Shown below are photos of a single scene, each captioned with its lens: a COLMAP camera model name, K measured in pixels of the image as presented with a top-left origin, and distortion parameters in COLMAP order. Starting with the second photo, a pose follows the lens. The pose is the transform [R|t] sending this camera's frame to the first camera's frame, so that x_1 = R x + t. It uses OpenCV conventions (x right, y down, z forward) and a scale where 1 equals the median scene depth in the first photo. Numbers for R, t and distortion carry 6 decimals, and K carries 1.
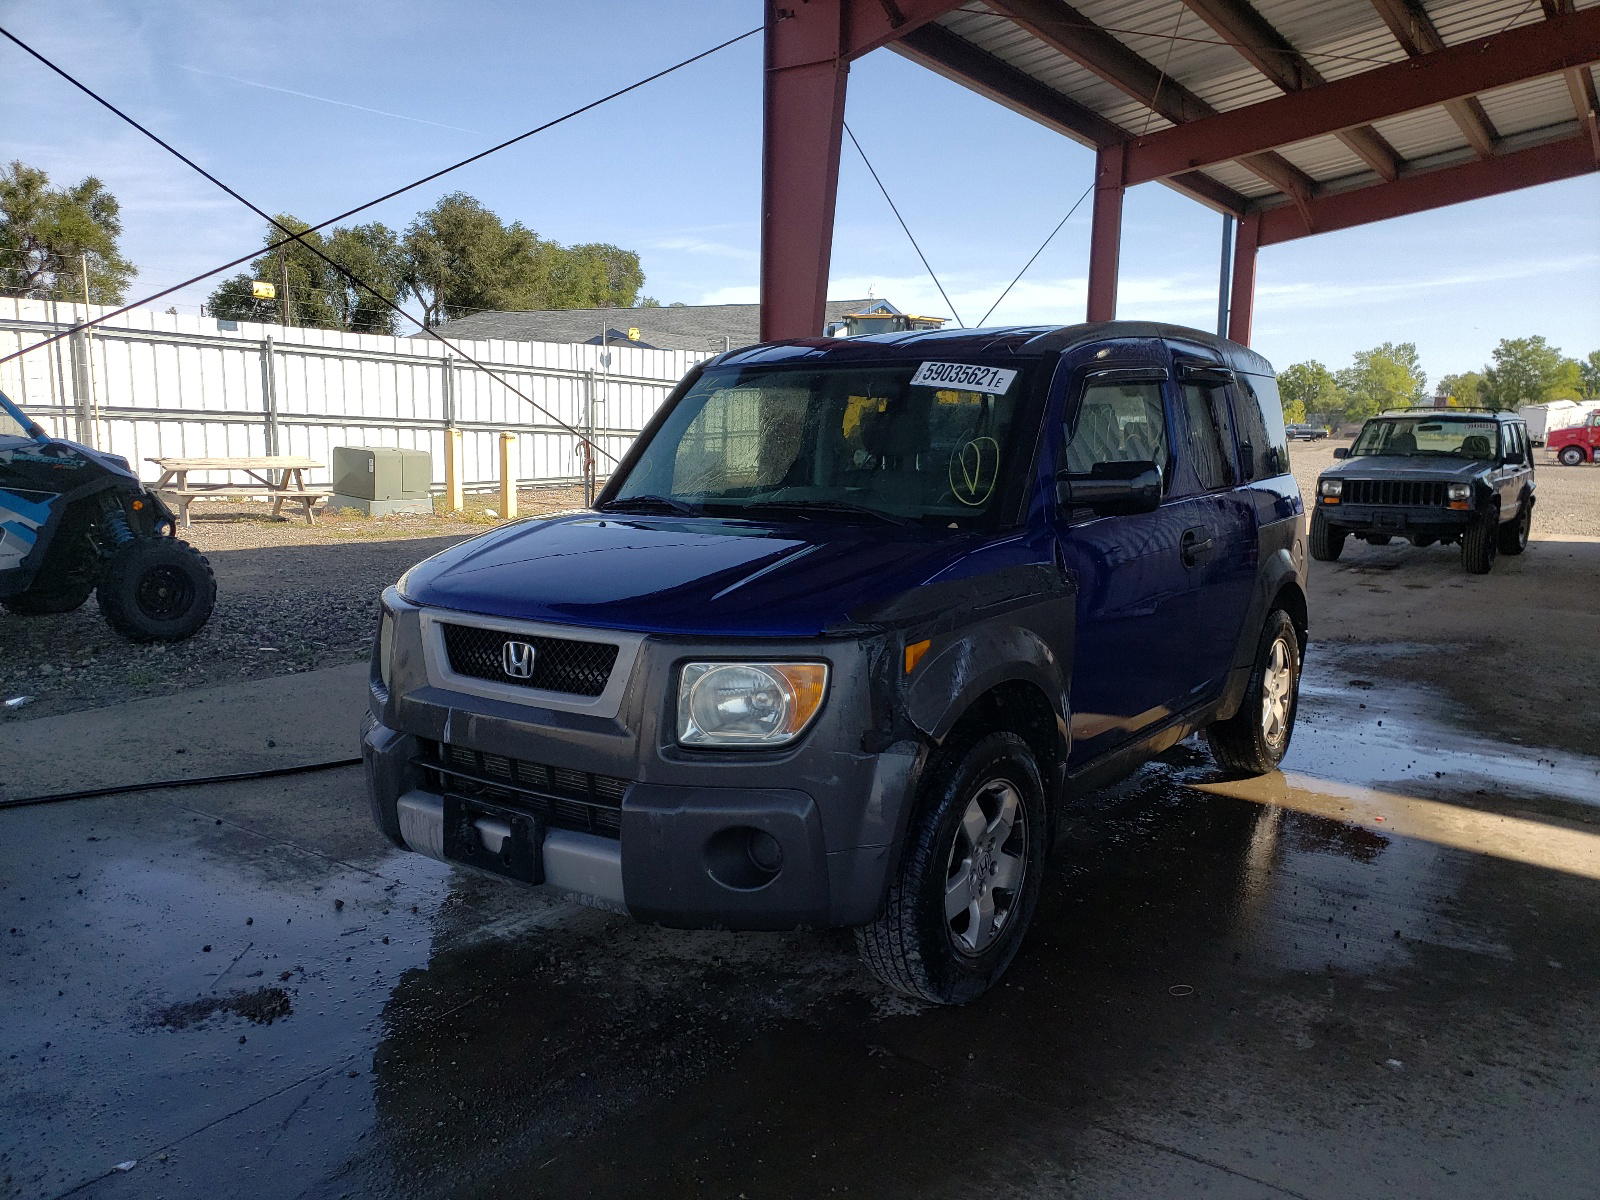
lens RADIAL K [[1236.3, 0, 807.4], [0, 1236.3, 602.8], [0, 0, 1]] dist [-0.002762, 0.002049]
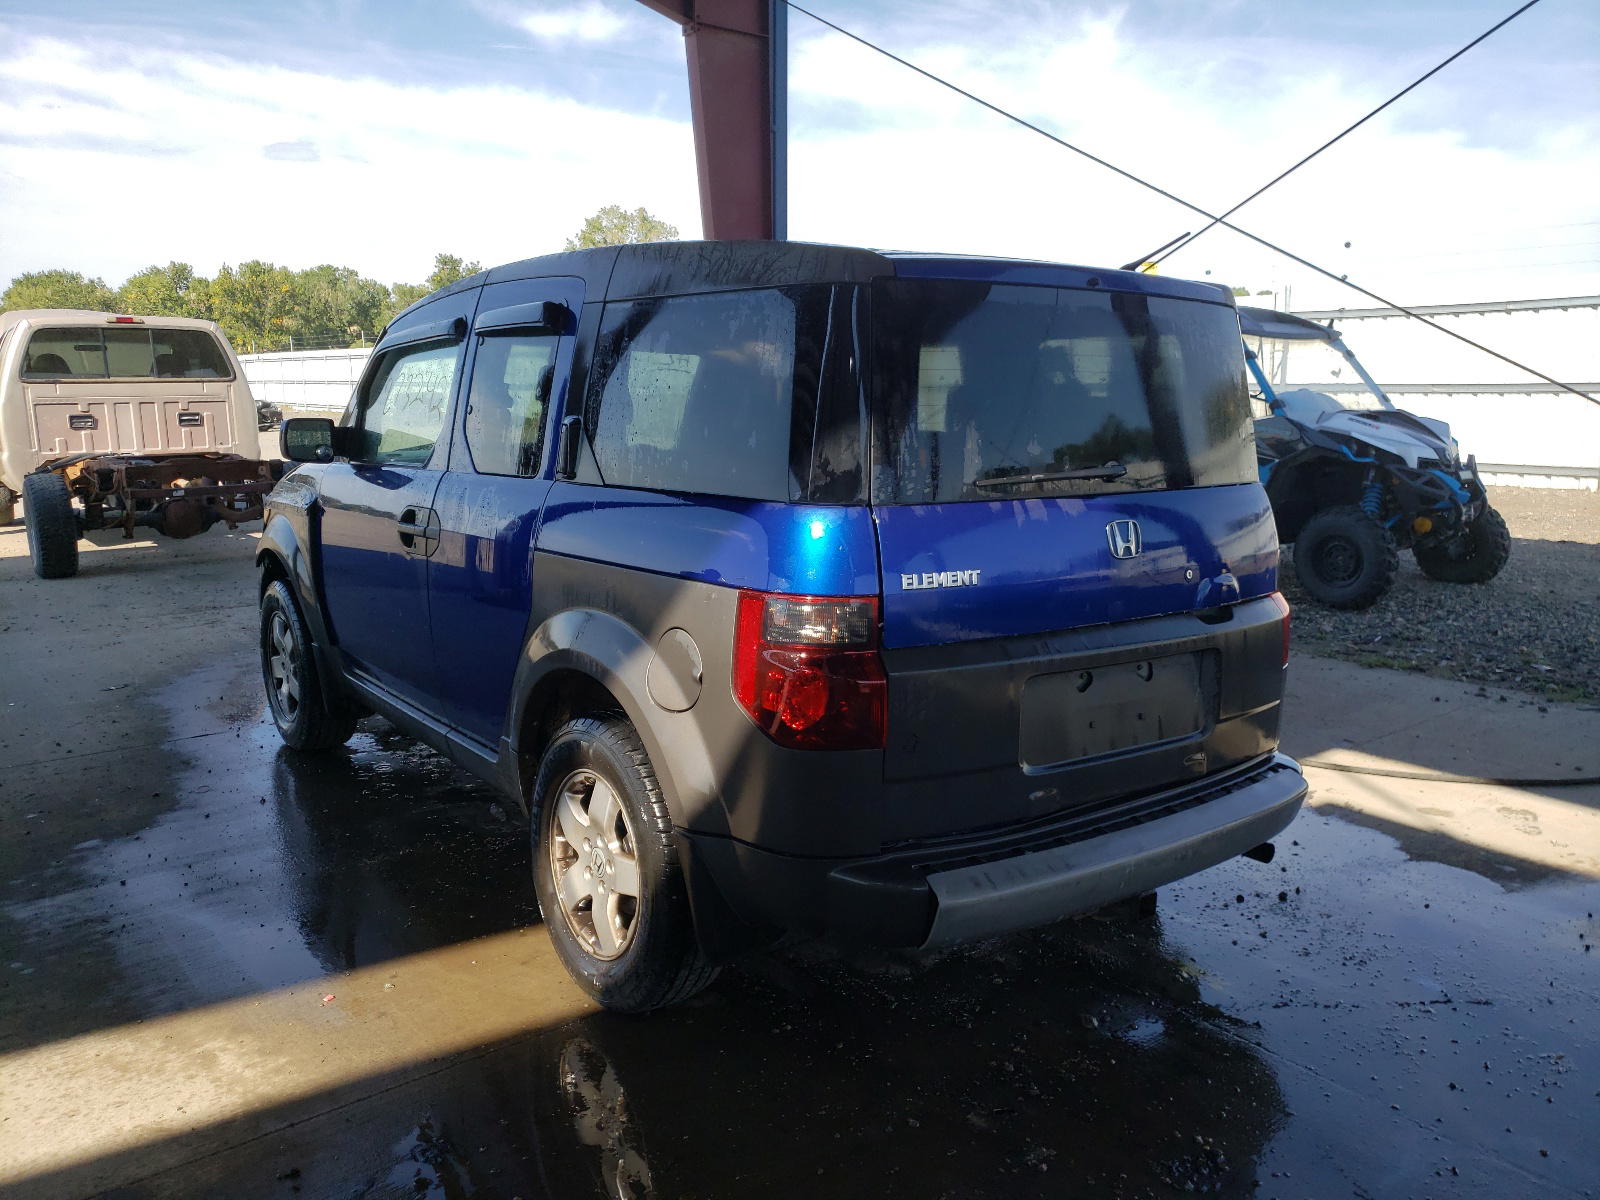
lens RADIAL K [[1313.0, 0, 800.0], [0, 1313.0, 600.0], [0, 0, 1]] dist [-0.081114, -0.000533]
pose [[-0.314988, 0.110149, -0.942682, 0.949394], [-0.138430, 0.977289, 0.160448, -0.131714], [0.938946, 0.181035, -0.292587, 1.361939]]
